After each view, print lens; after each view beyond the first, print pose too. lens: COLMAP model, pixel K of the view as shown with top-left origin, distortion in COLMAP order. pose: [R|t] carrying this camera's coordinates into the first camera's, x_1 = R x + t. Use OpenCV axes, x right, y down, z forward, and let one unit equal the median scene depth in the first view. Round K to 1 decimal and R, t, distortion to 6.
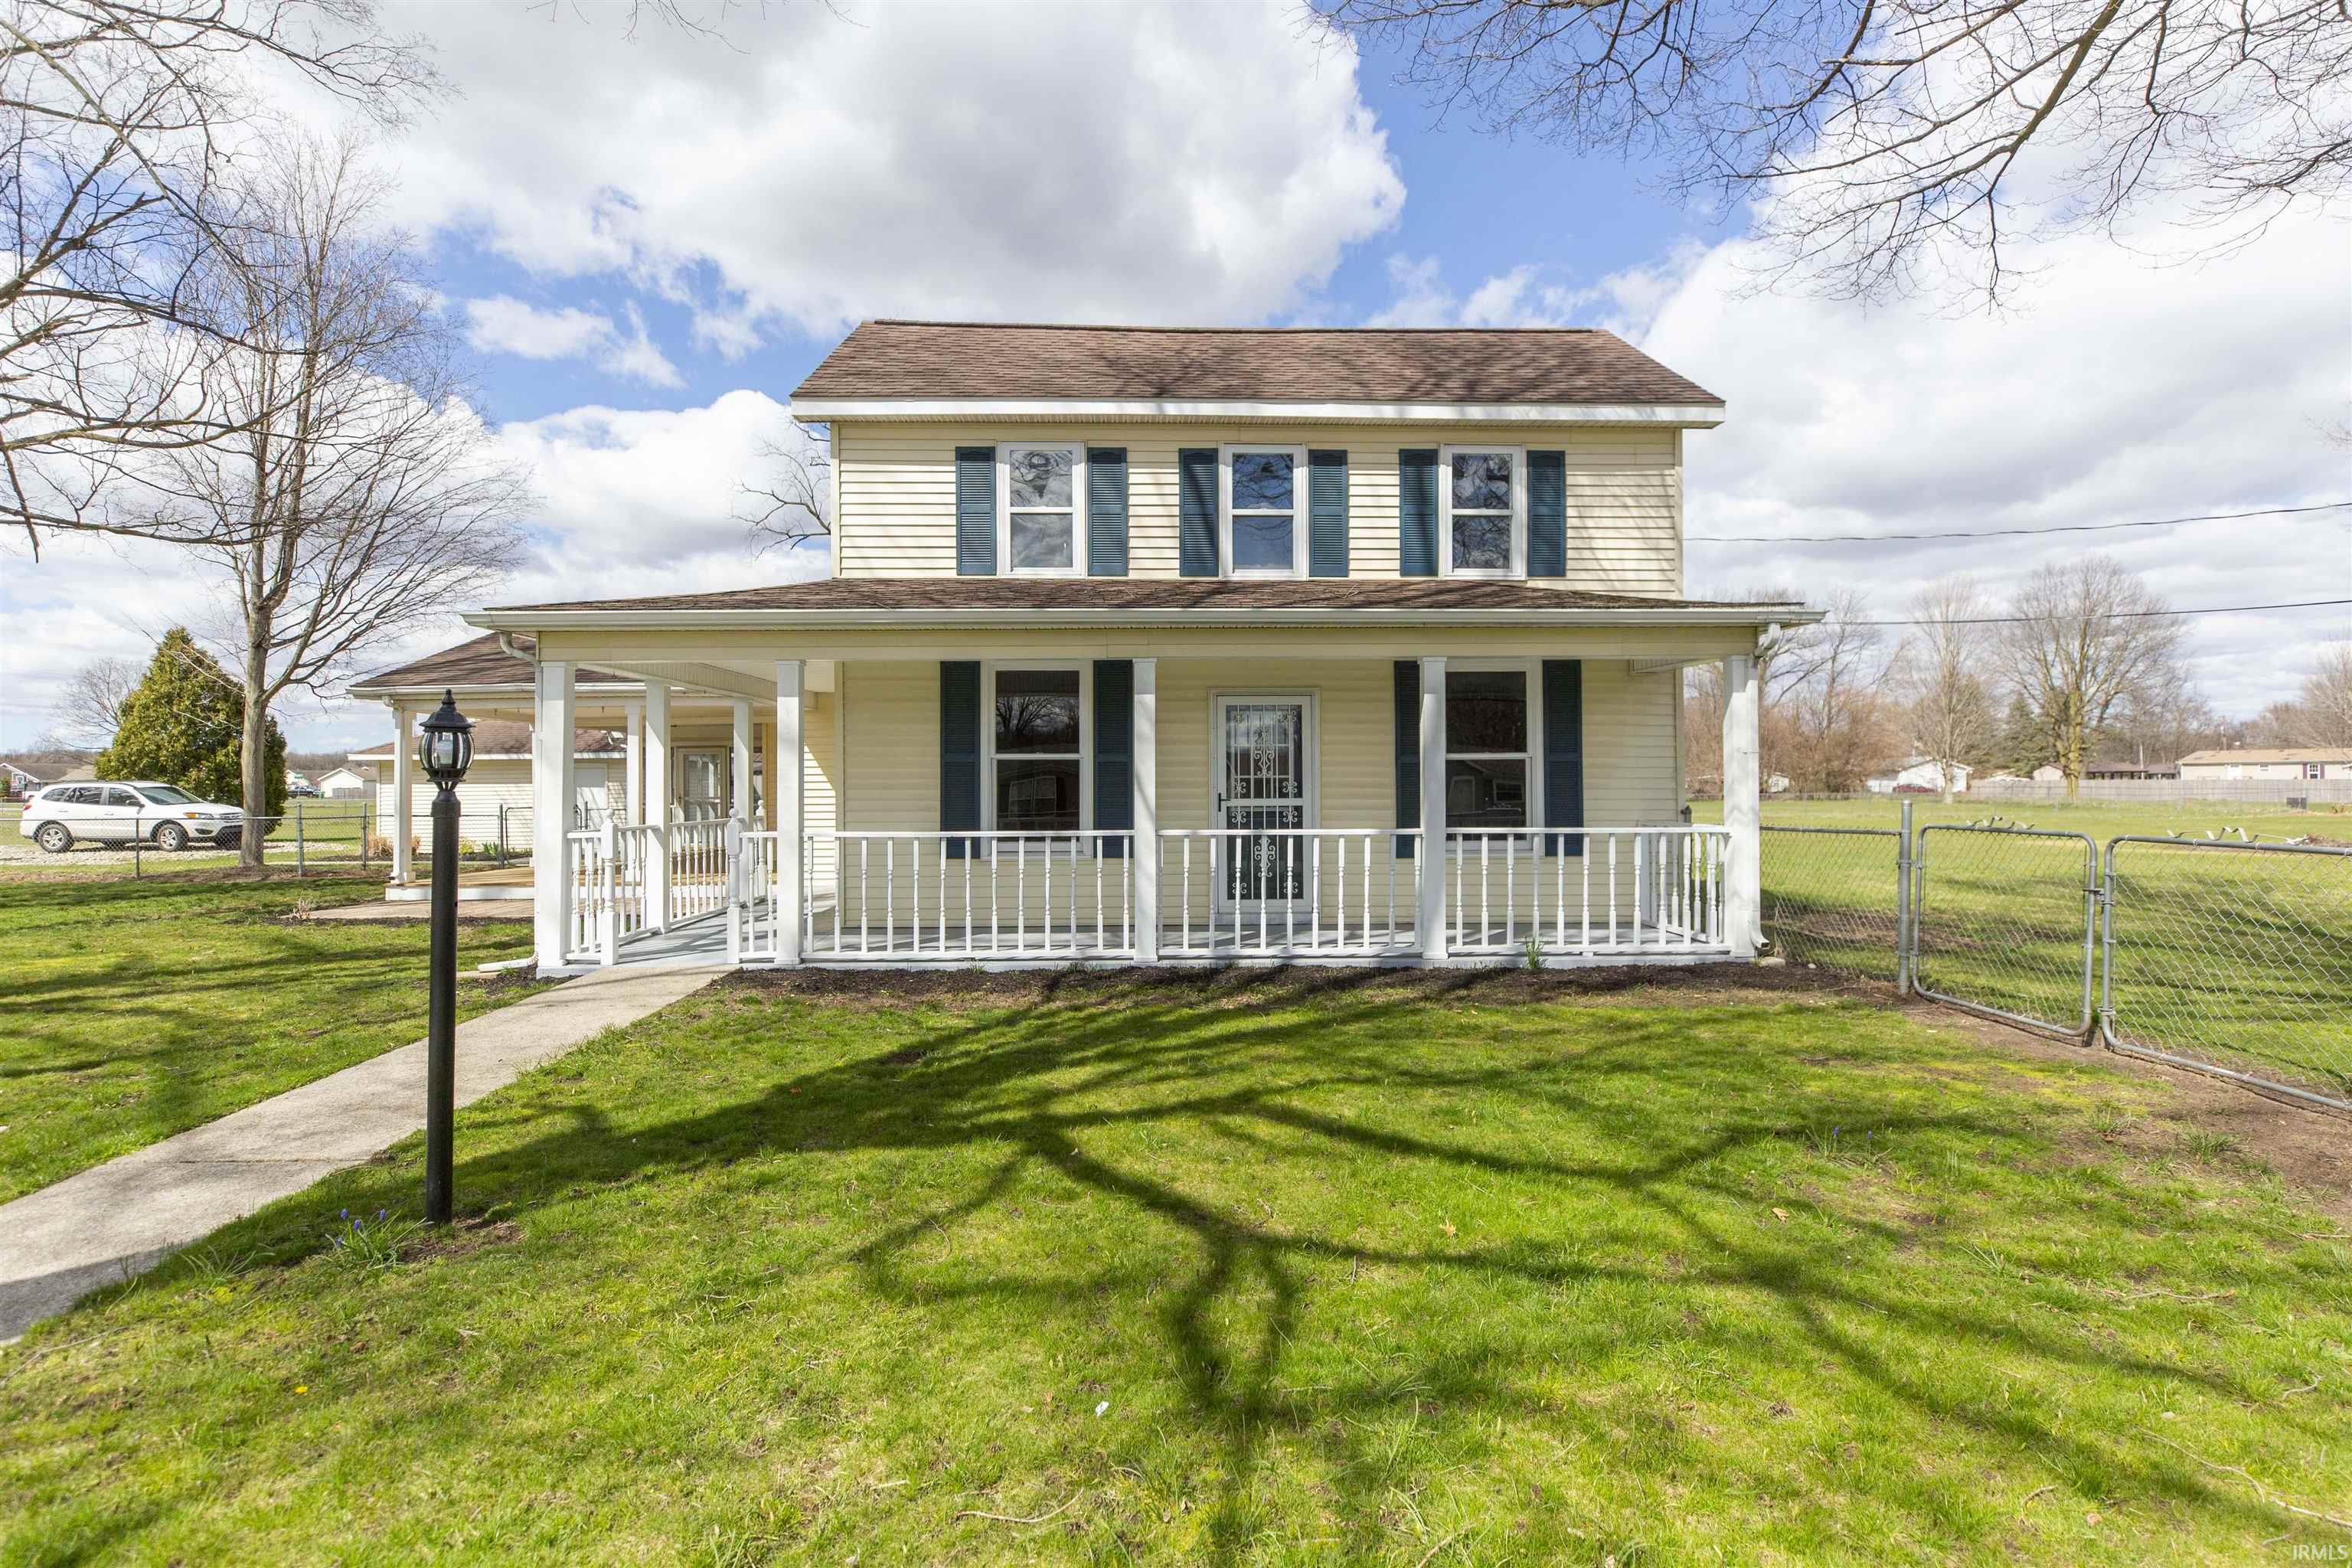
lens RADIAL K [[1095.4, 0, 1174.7], [0, 1095.4, 778.8], [0, 0, 1]] dist [-0.004764, 0.000061]
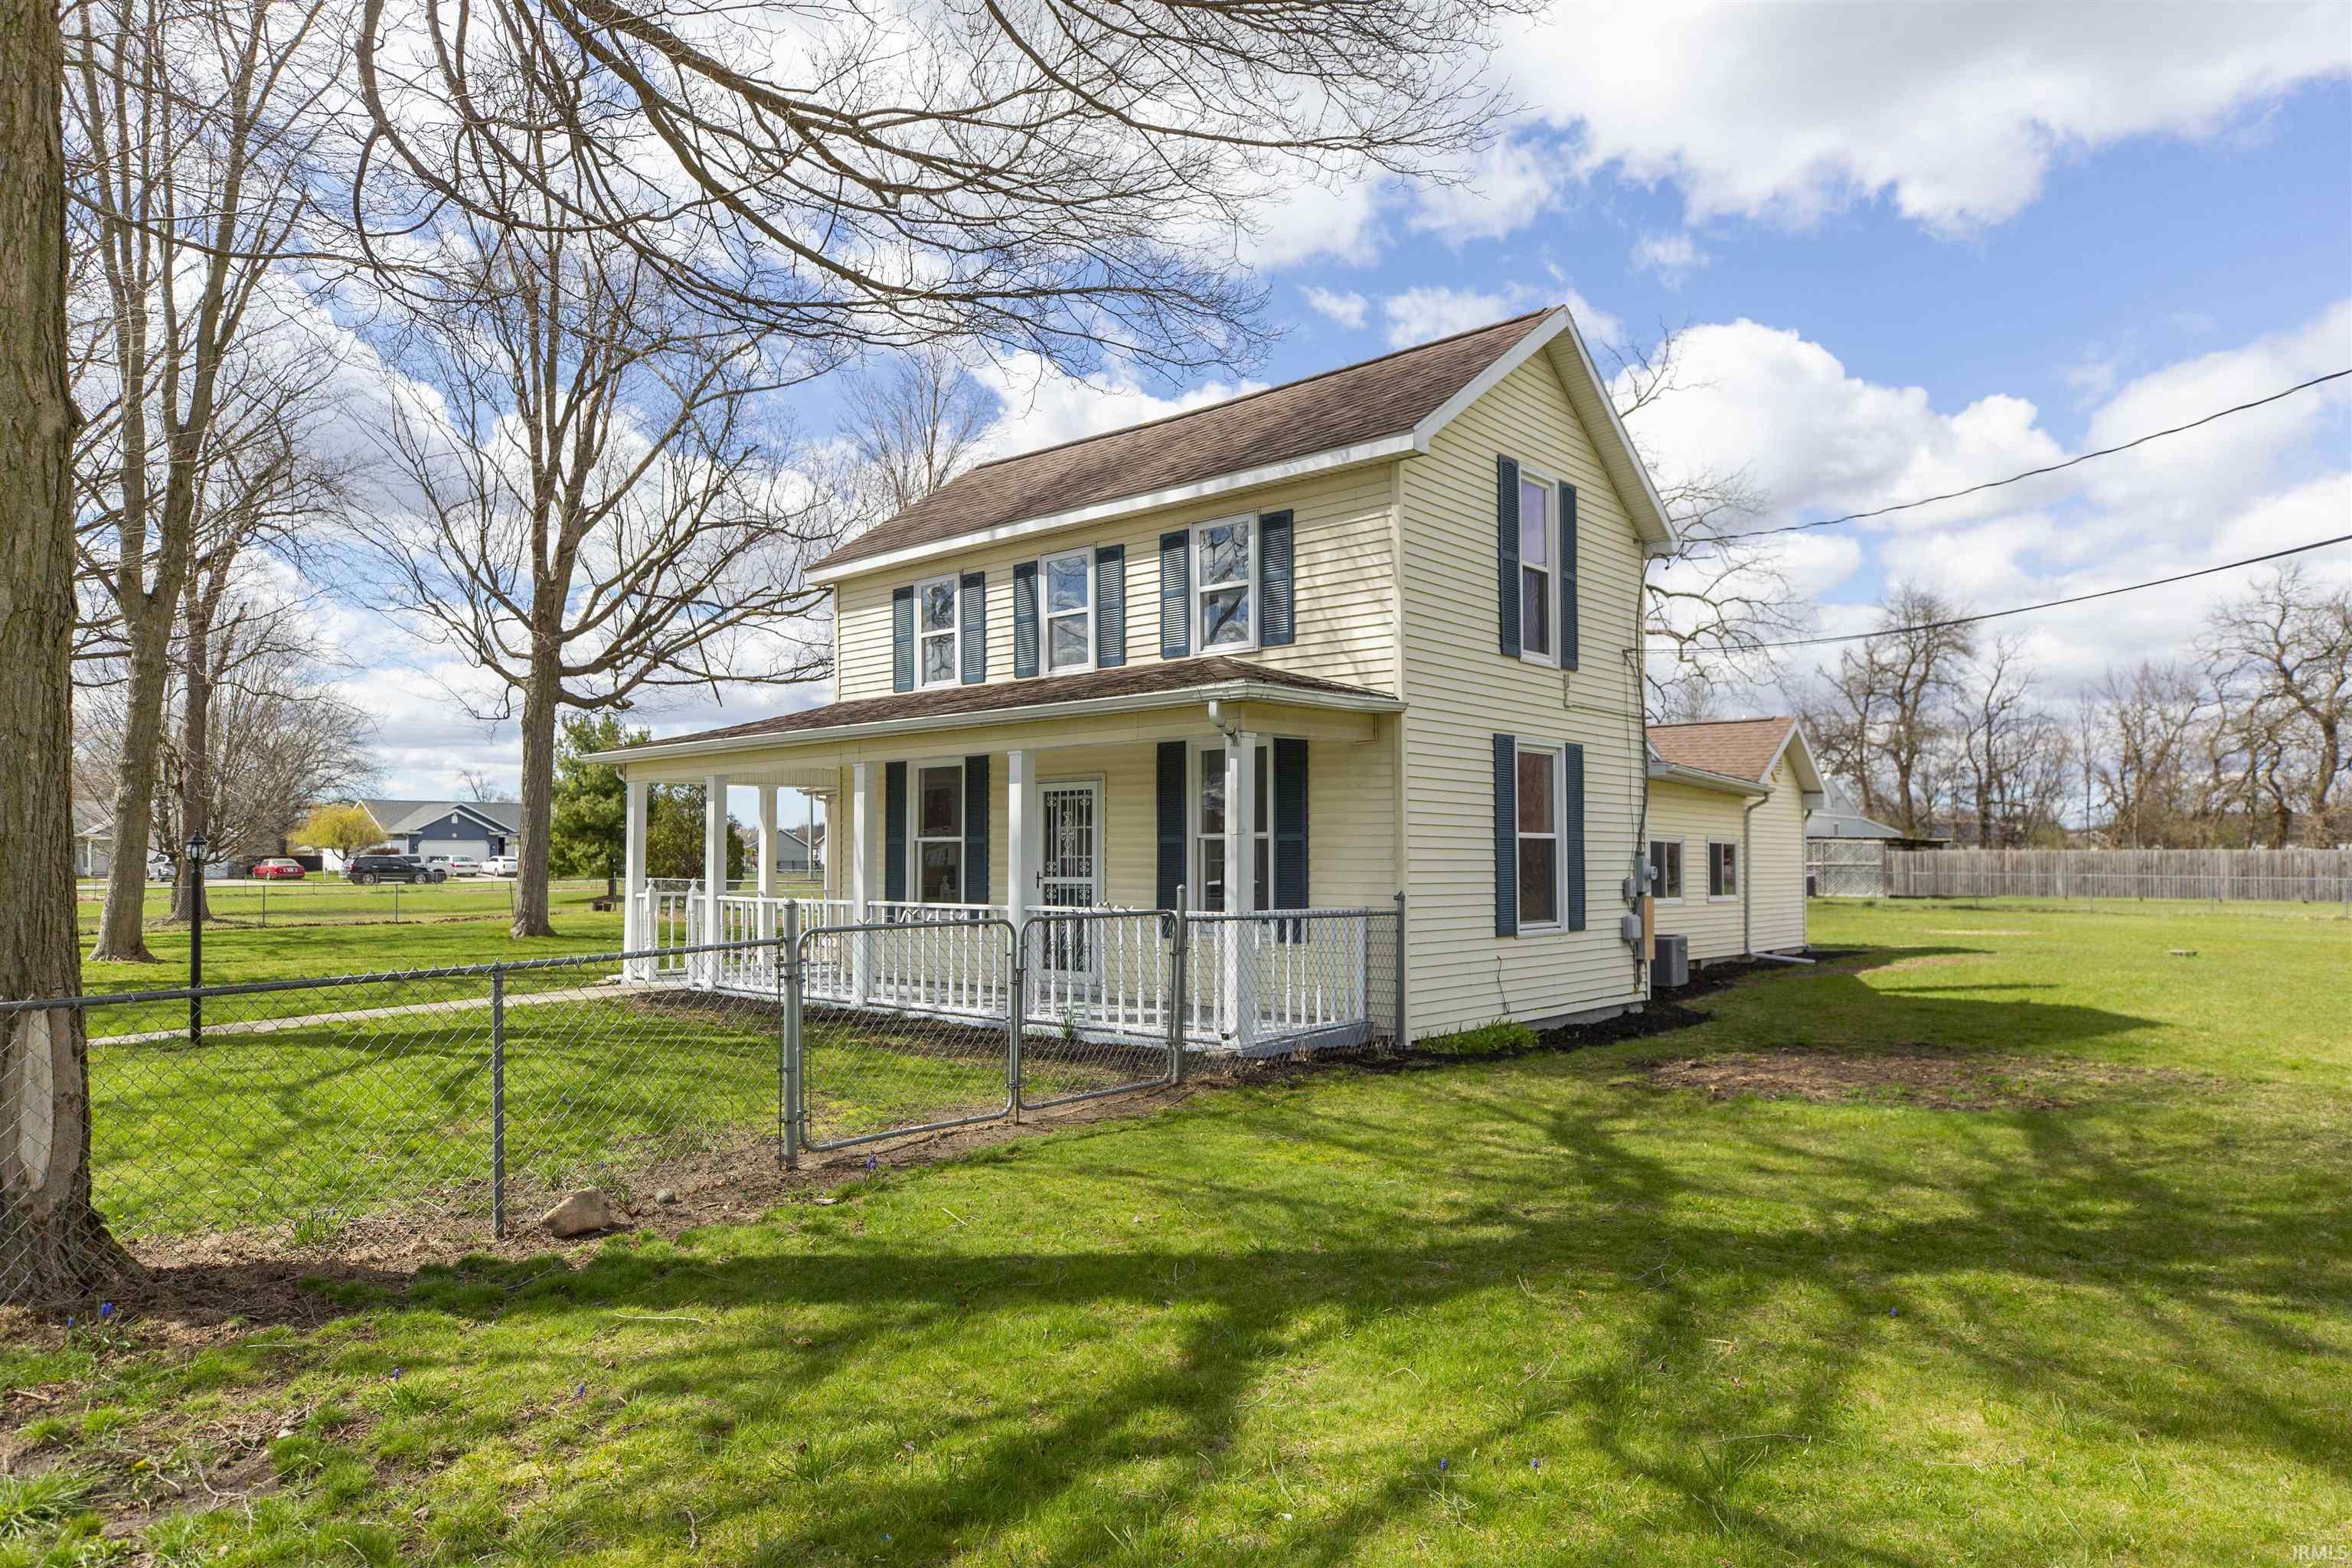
lens RADIAL K [[1450.7, 0, 1174.8], [0, 1450.7, 803.2], [0, 0, 1]] dist [-0.000811, -0.000125]
pose [[0.721622, -0.023397, -0.691892, 1.144846], [-0.001817, 0.999361, -0.035690, -0.004022], [0.692285, 0.027012, 0.721118, 0.044441]]
